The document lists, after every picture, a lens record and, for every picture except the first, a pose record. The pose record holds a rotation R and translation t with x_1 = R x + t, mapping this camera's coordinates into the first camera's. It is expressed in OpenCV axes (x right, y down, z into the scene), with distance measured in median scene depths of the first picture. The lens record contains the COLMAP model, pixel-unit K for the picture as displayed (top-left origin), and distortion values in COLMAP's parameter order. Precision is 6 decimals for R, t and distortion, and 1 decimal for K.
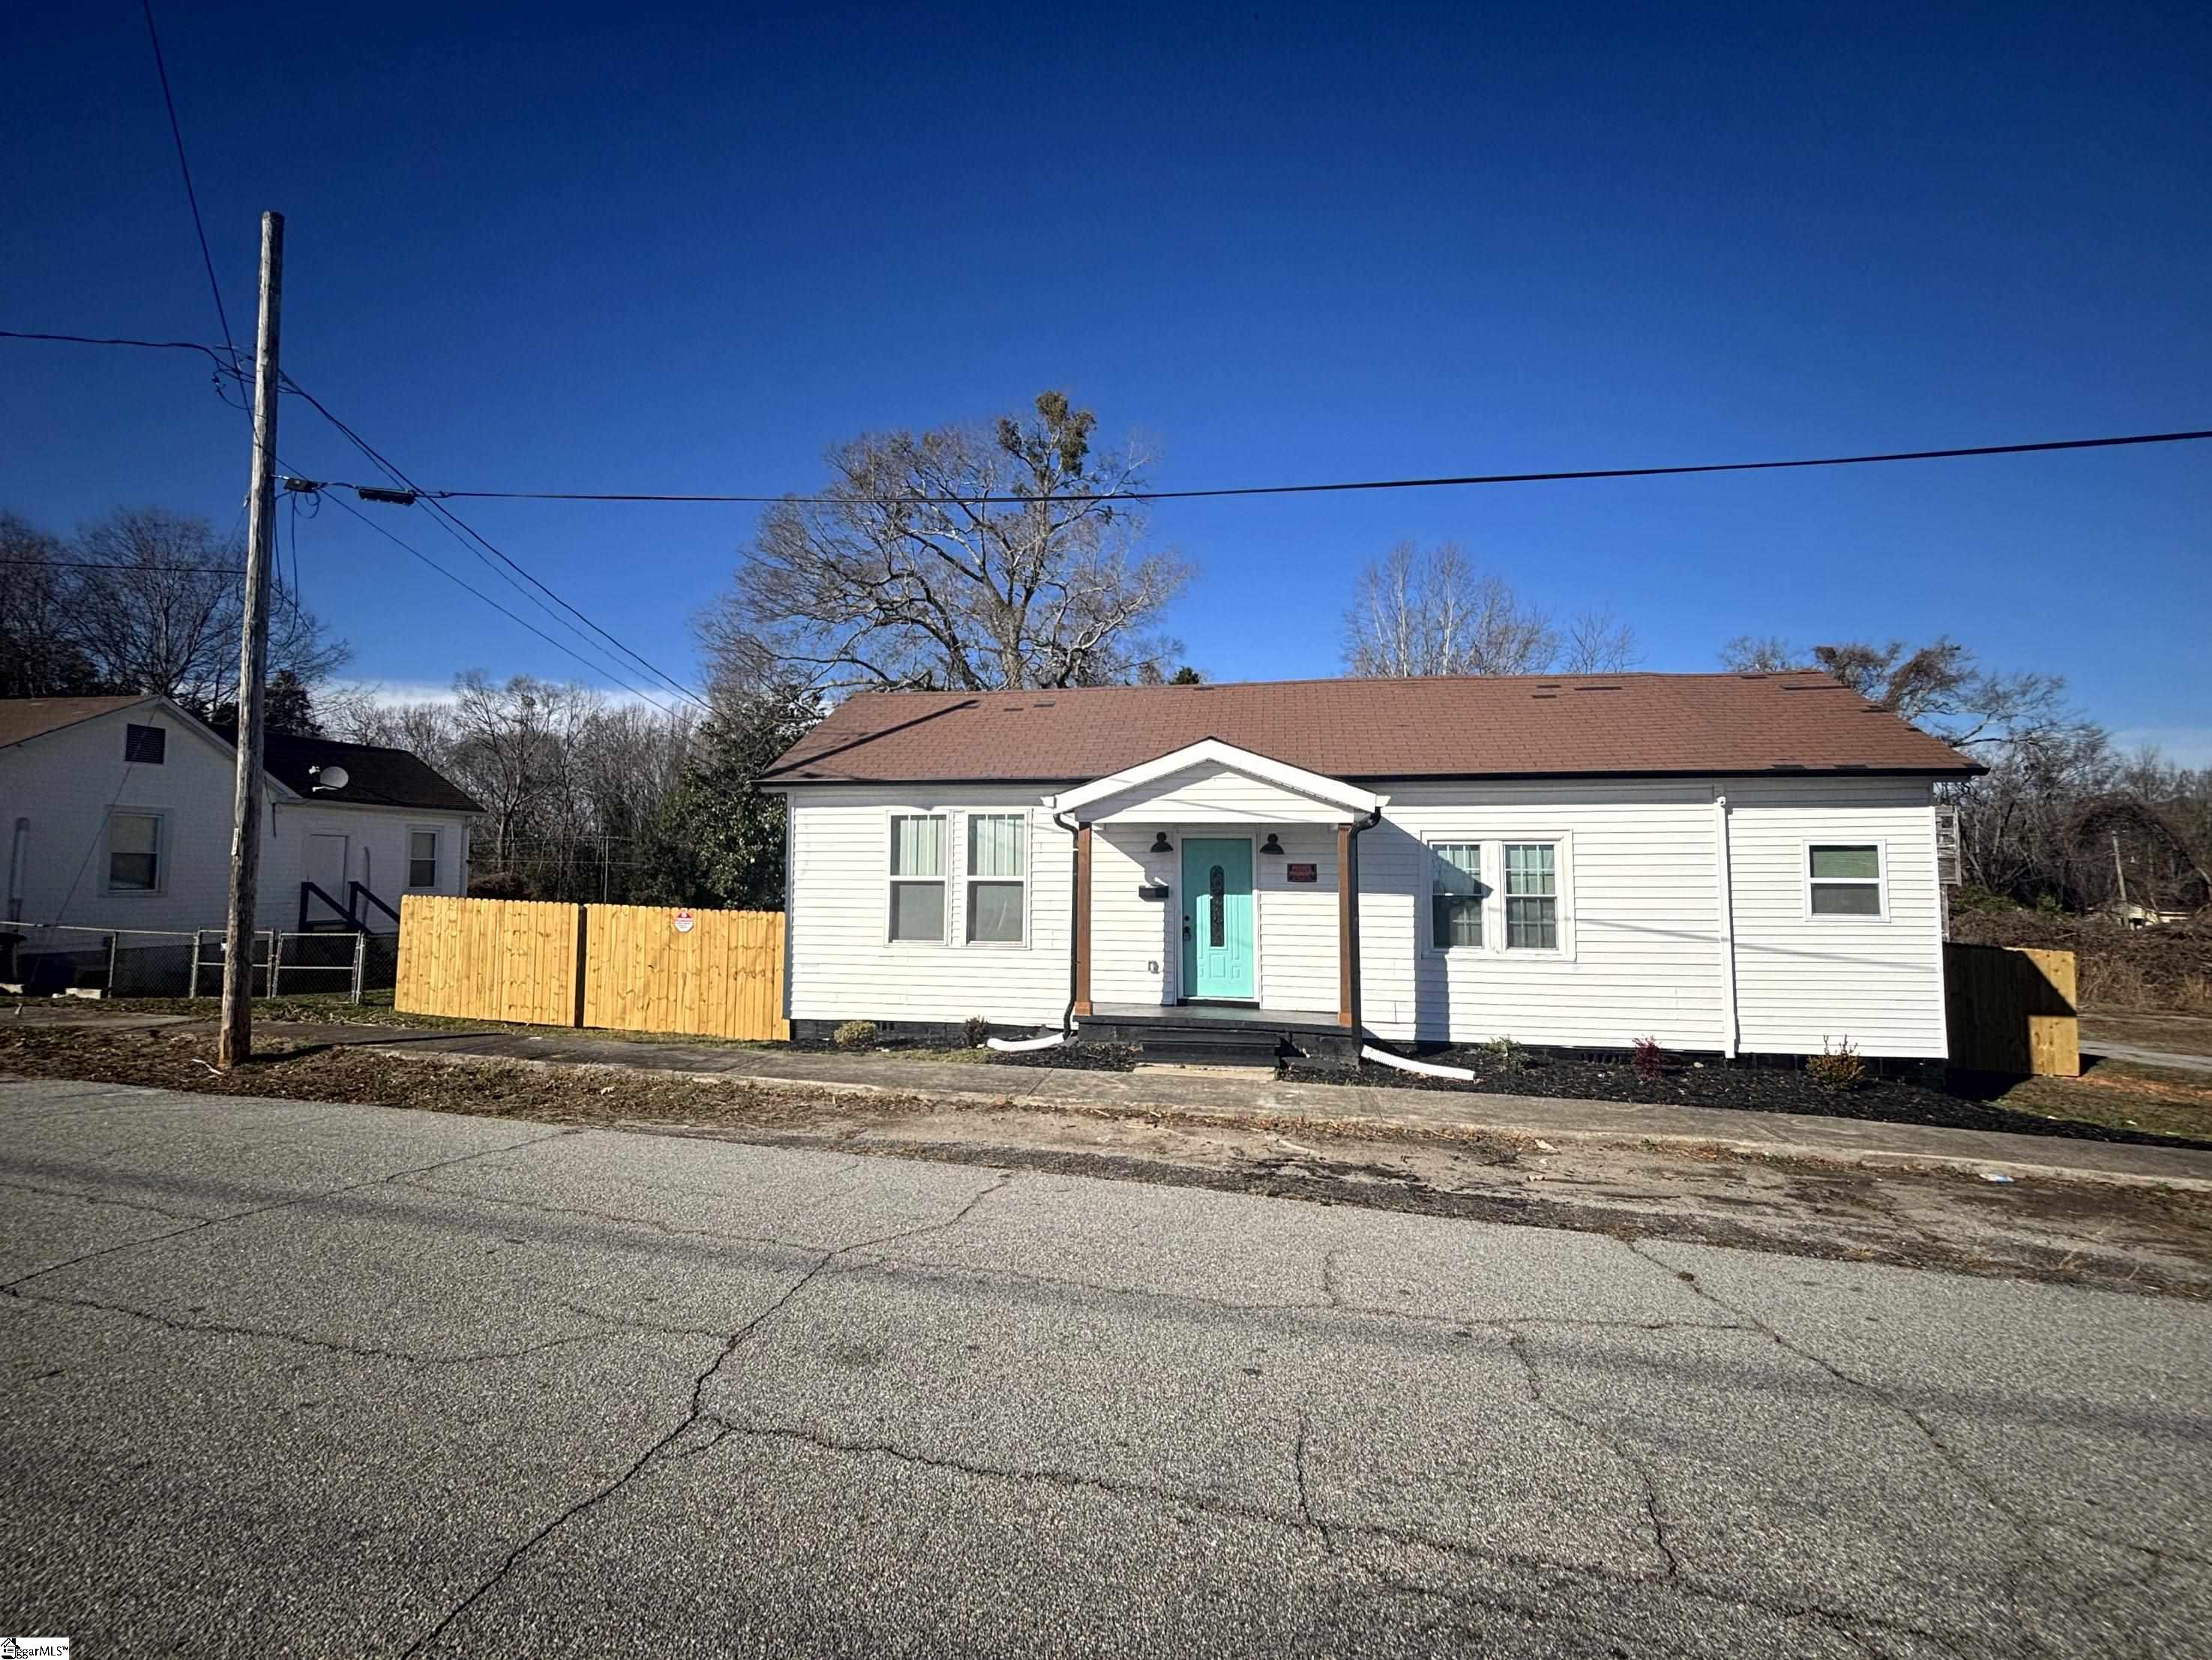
lens RADIAL K [[887.7, 0, 1108.1], [0, 887.7, 823.5], [0, 0, 1]] dist [0.003107, -0.000588]
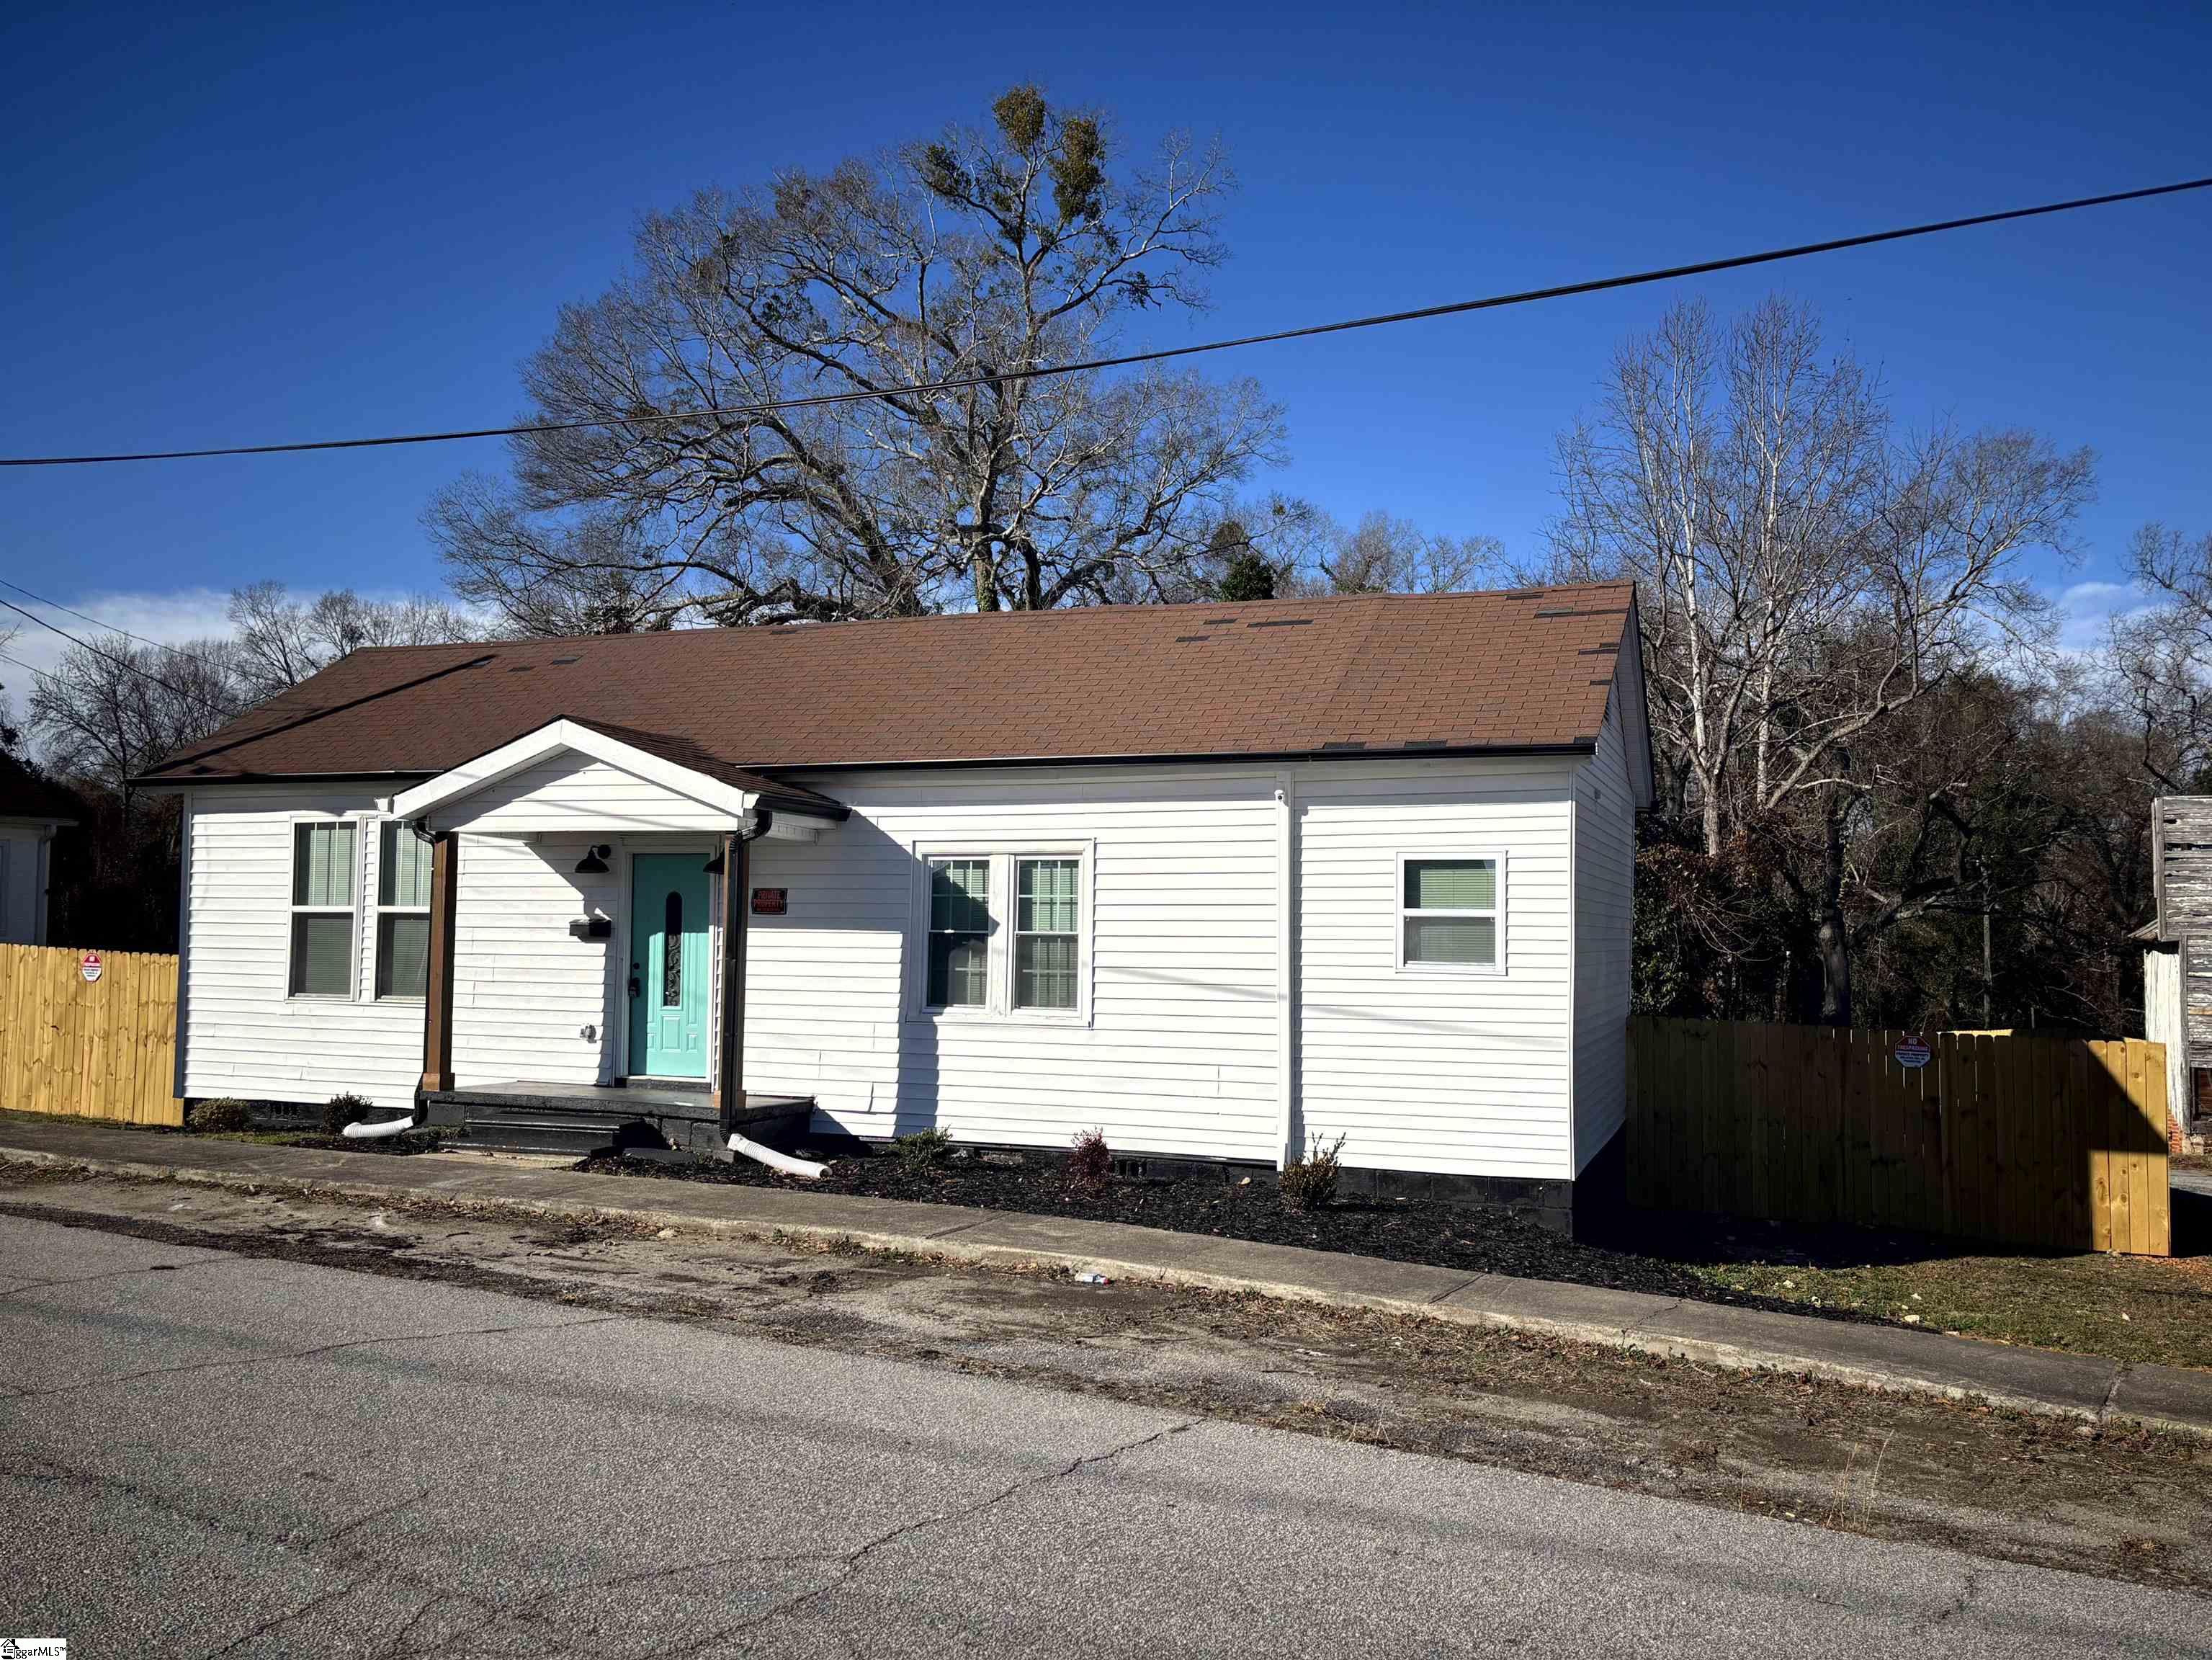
lens RADIAL K [[1668.5, 0, 1116.9], [0, 1668.5, 836.3], [0, 0, 1]] dist [0.049998, -0.054843]
pose [[0.981358, -0.005381, -0.192114, 0.751585], [0.006428, 0.999968, 0.004825, -0.000850], [0.192082, -0.005969, 0.981361, -0.258321]]
